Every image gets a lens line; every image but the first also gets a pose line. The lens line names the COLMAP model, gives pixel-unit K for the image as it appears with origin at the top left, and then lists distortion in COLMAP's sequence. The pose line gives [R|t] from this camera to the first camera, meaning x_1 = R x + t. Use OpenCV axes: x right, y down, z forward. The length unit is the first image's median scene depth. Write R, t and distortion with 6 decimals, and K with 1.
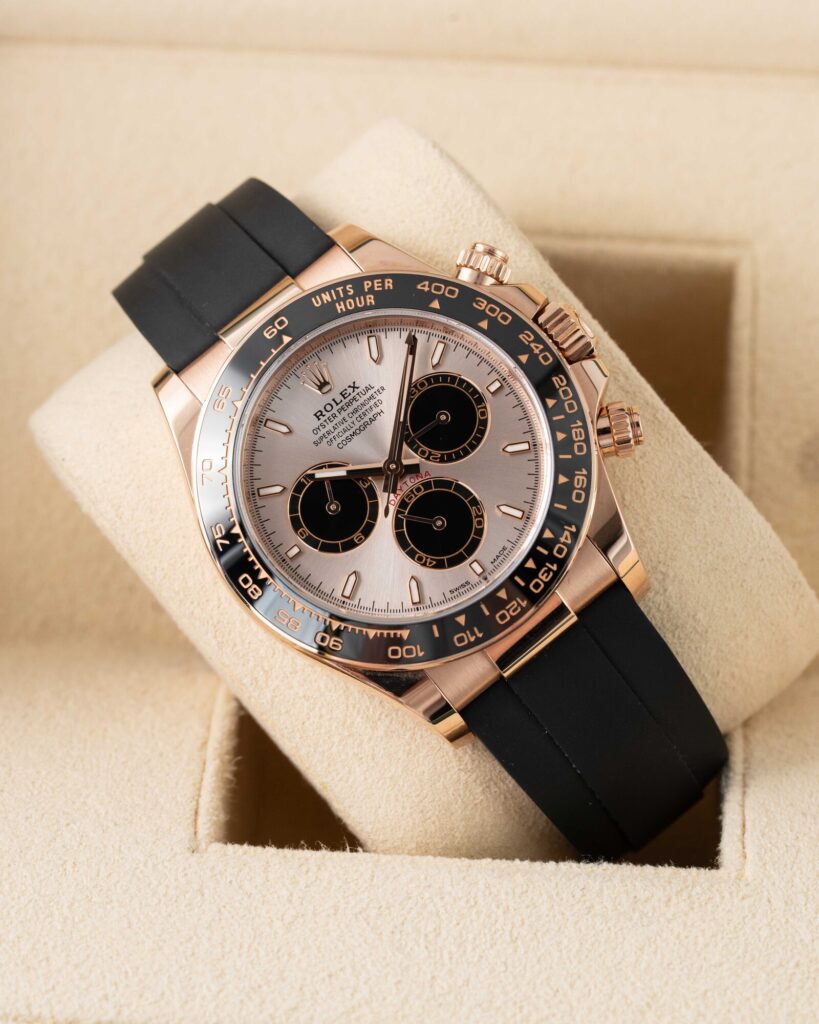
lens RADIAL K [[4281.9, 0, 409.5], [0, 4281.9, 512.0], [0, 0, 1]] dist [0.016695, -0.911523]
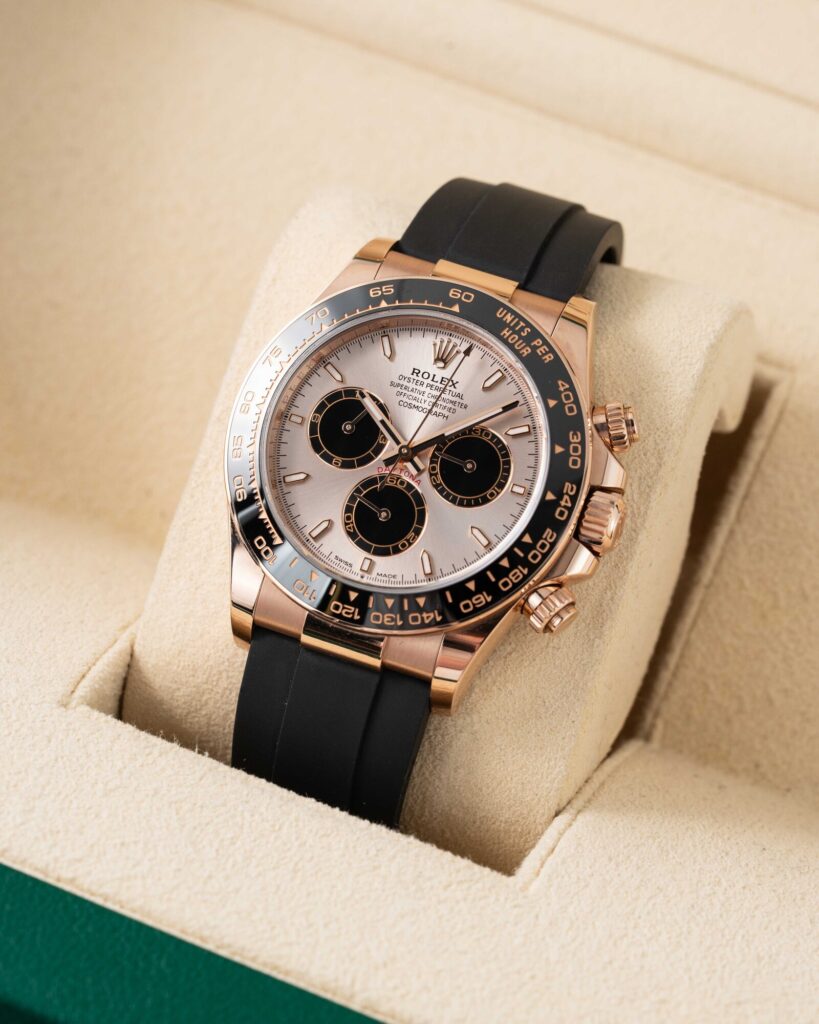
lens RADIAL K [[4281.9, 0, 409.5], [0, 4281.9, 512.0], [0, 0, 1]] dist [0.016695, -0.911523]
pose [[0.512673, 0.829995, -0.219714, 0.249347], [-0.818853, 0.549613, 0.165546, -0.183670], [0.258160, 0.095043, 0.961416, -0.049751]]
